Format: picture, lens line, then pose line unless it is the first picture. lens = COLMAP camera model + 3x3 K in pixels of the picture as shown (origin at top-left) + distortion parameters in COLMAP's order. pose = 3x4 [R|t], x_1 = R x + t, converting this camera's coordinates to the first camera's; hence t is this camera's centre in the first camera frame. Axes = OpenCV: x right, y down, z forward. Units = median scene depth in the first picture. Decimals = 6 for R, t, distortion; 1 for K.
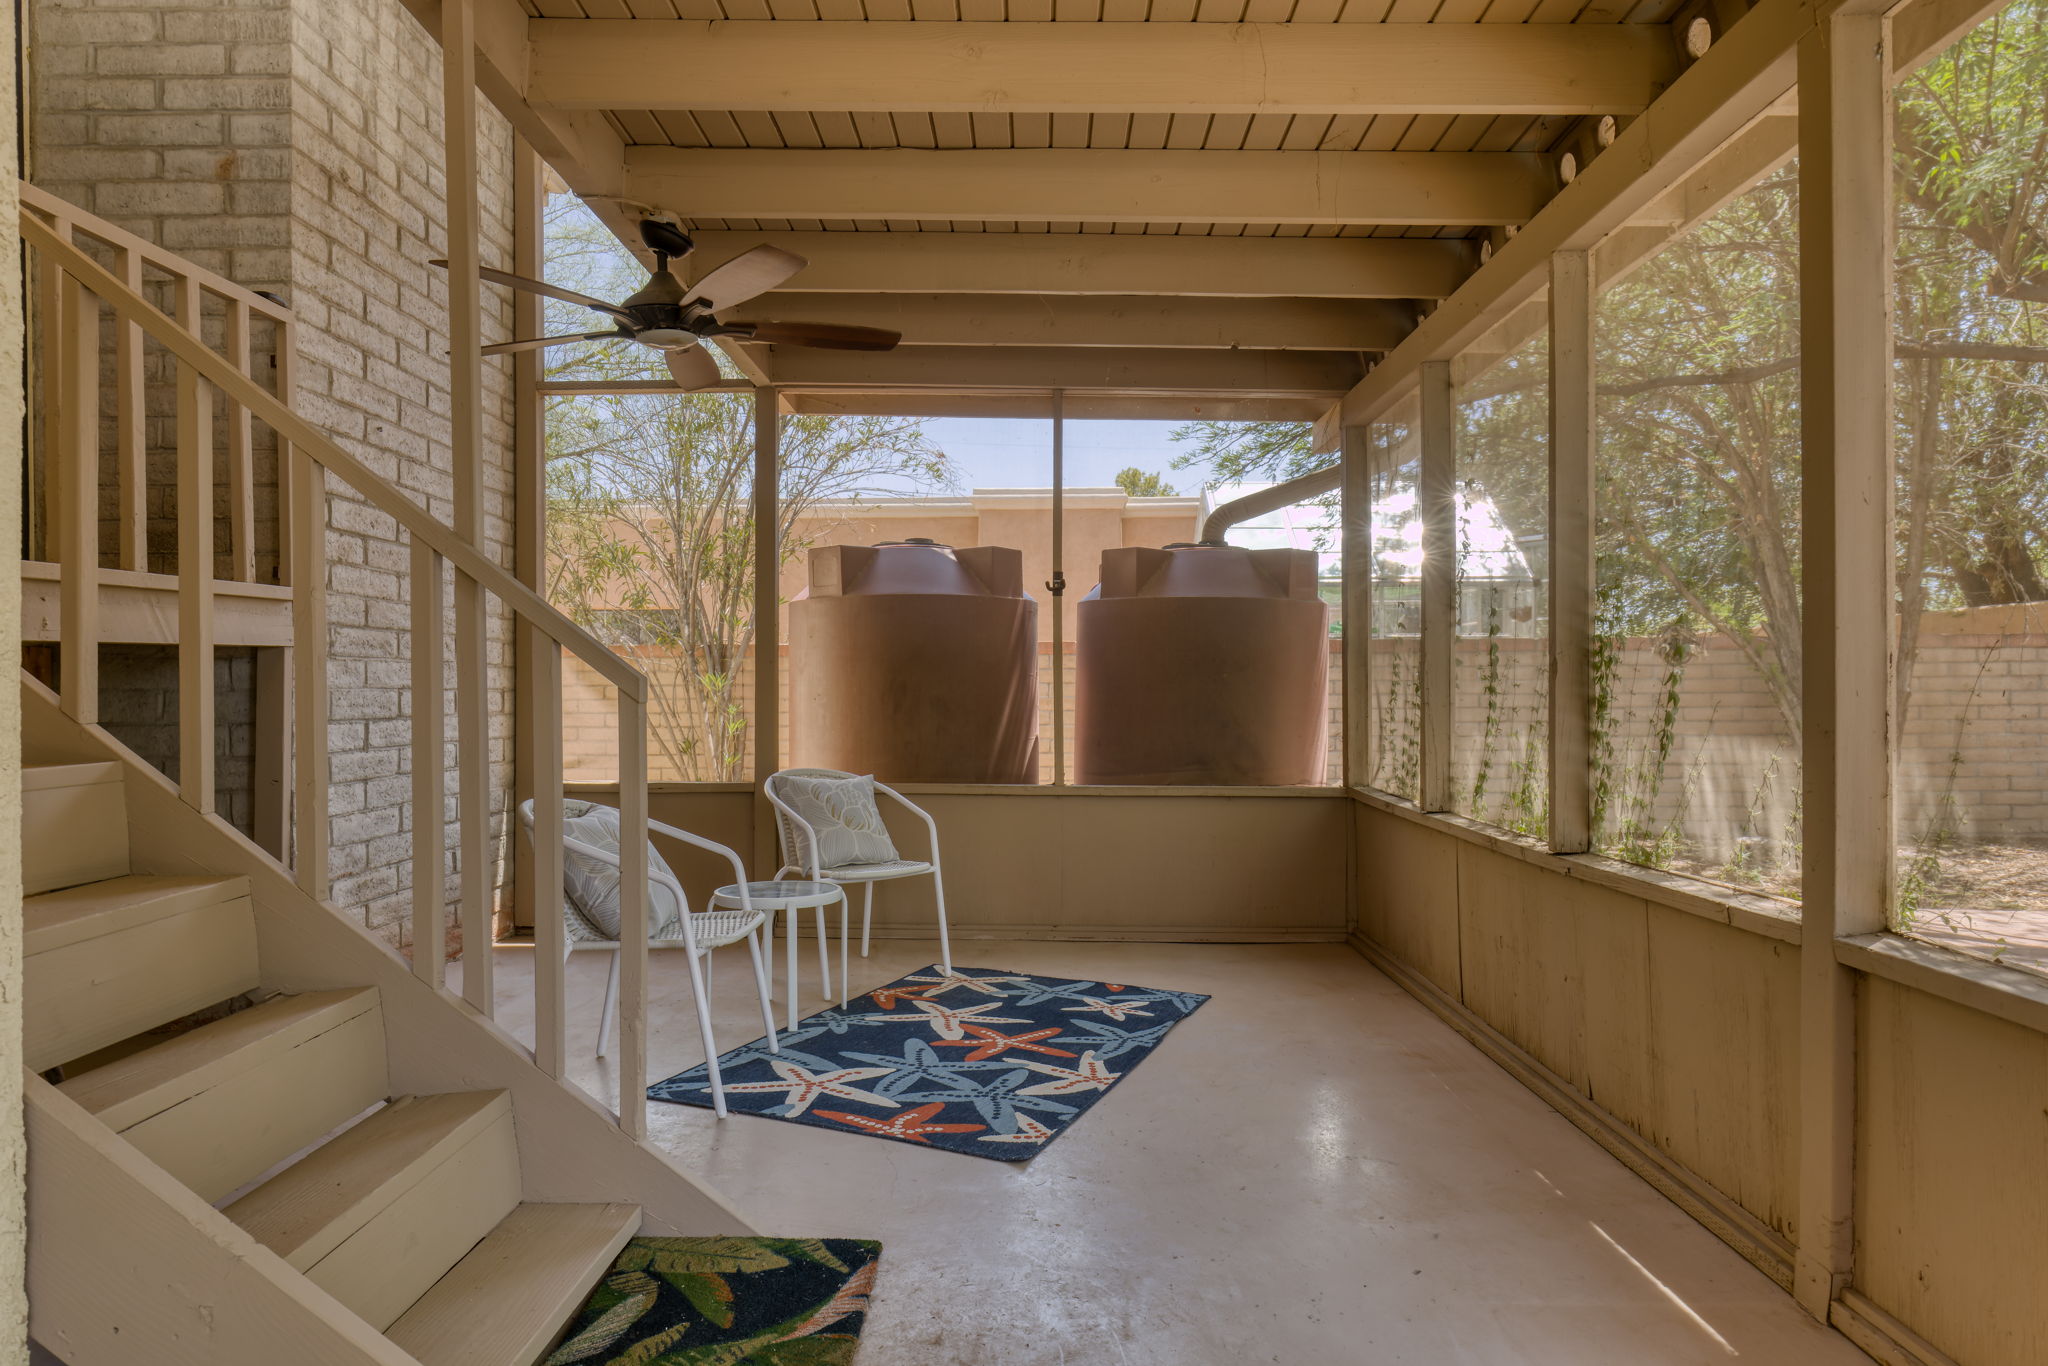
lens RADIAL K [[1189.9, 0, 1033.9], [0, 1189.9, 686.5], [0, 0, 1]] dist [0.004215, -0.004557]
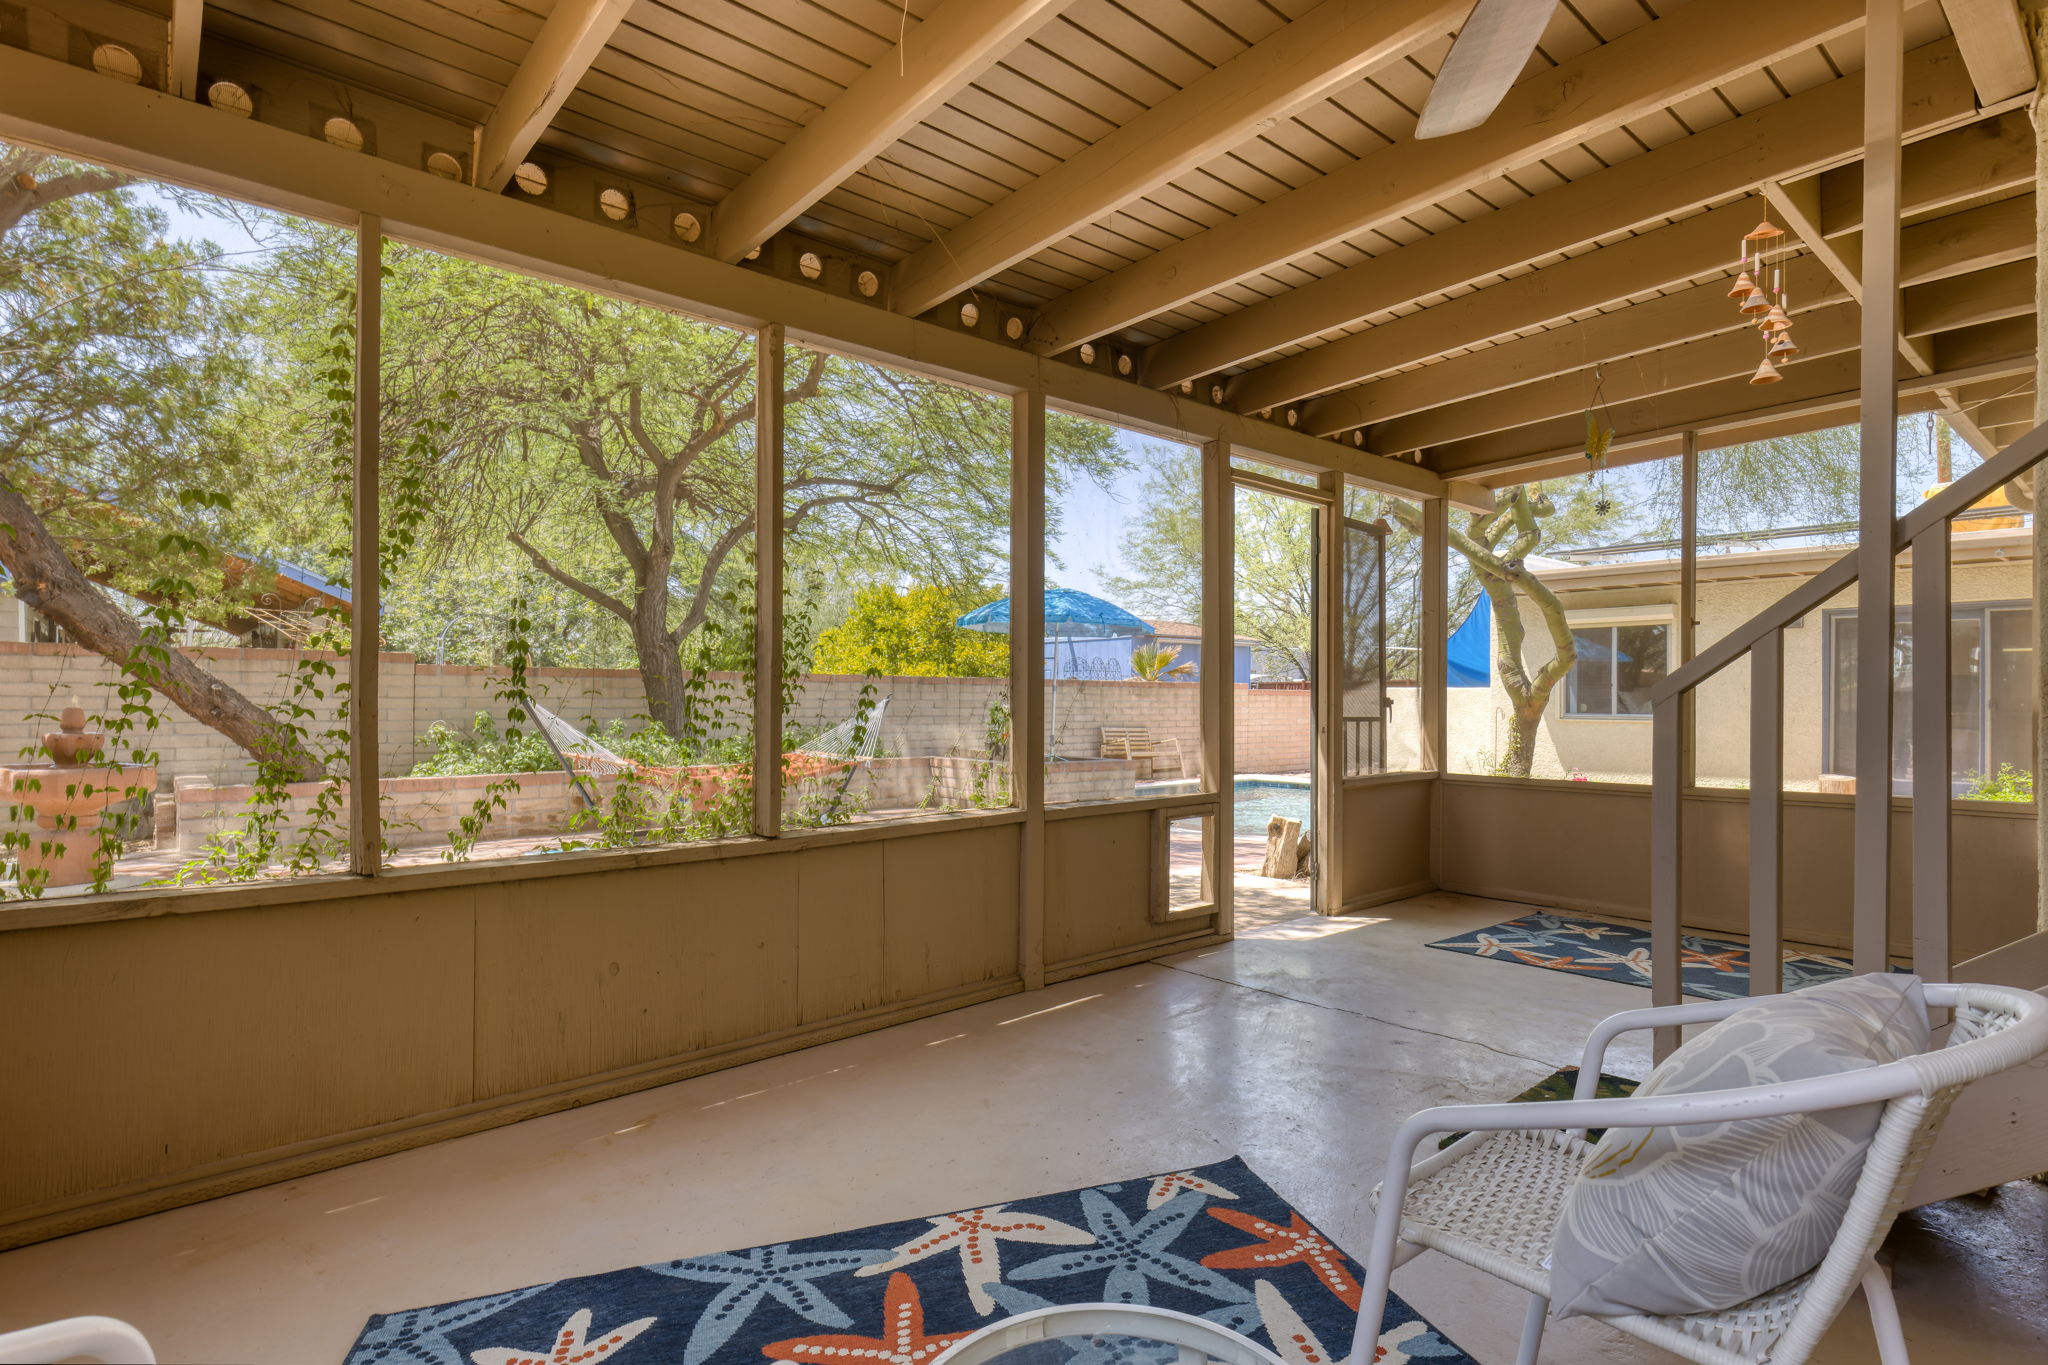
lens RADIAL K [[1005.3, 0, 1025.6], [0, 1005.3, 697.6], [0, 0, 1]] dist [0.001956, 0.000744]
pose [[-0.651966, 0.002292, 0.758244, -0.402680], [-0.000984, 0.999992, -0.003869, 0.008012], [-0.758247, -0.003269, -0.651959, 1.264544]]
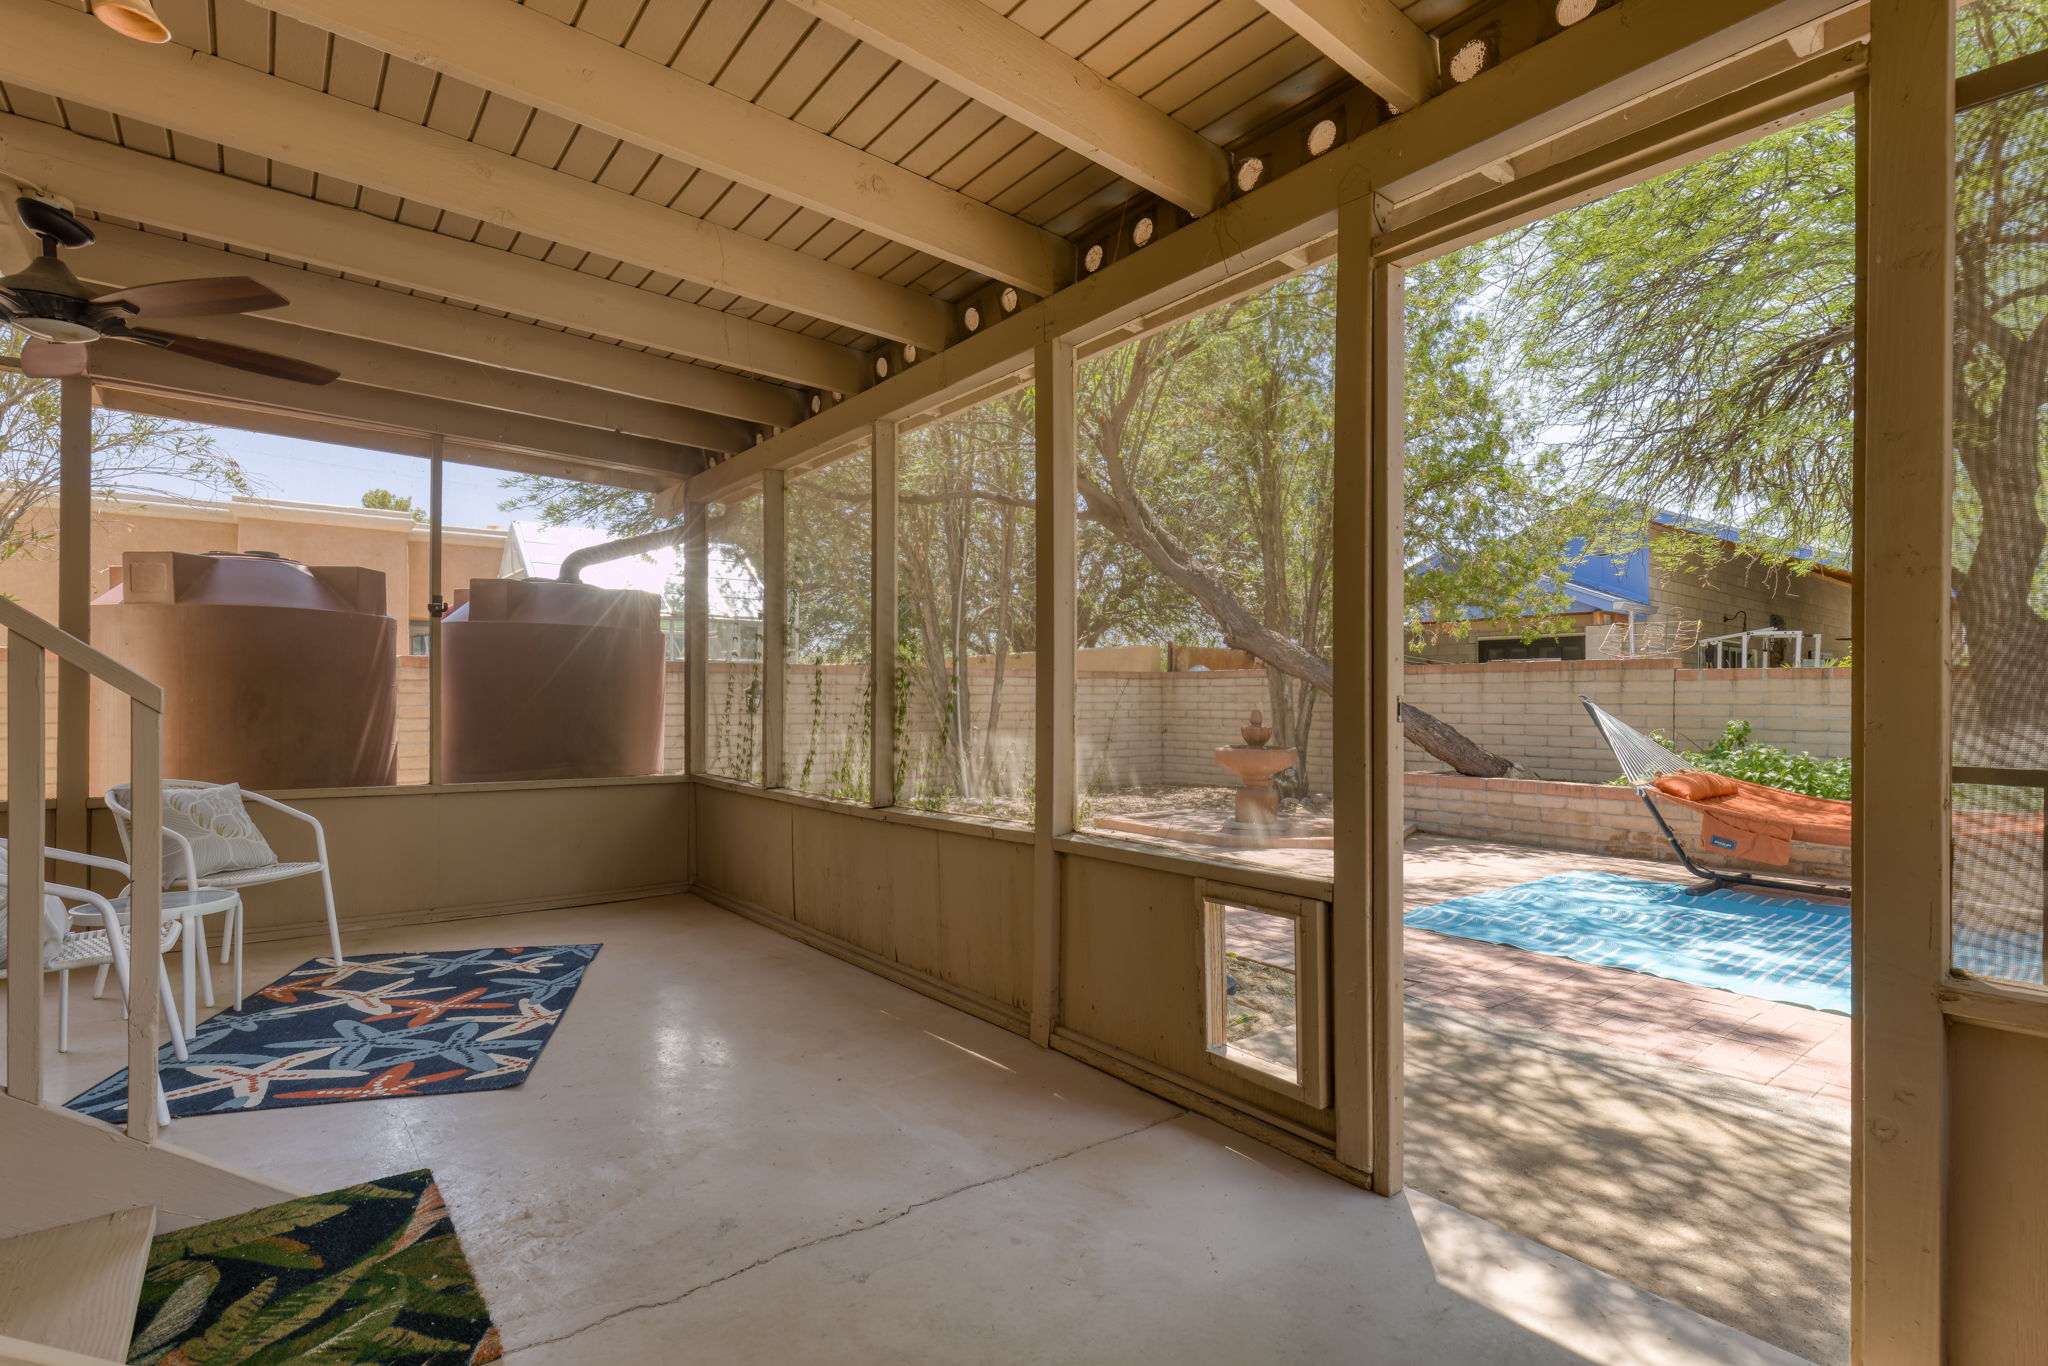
lens RADIAL K [[941.8, 0, 1007.3], [0, 941.8, 689.9], [0, 0, 1]] dist [-0.000575, -0.000267]
pose [[0.779139, 0.011587, 0.626744, -0.171812], [-0.006016, 0.999921, -0.011007, -0.000534], [-0.626822, 0.004806, 0.779147, -0.055158]]
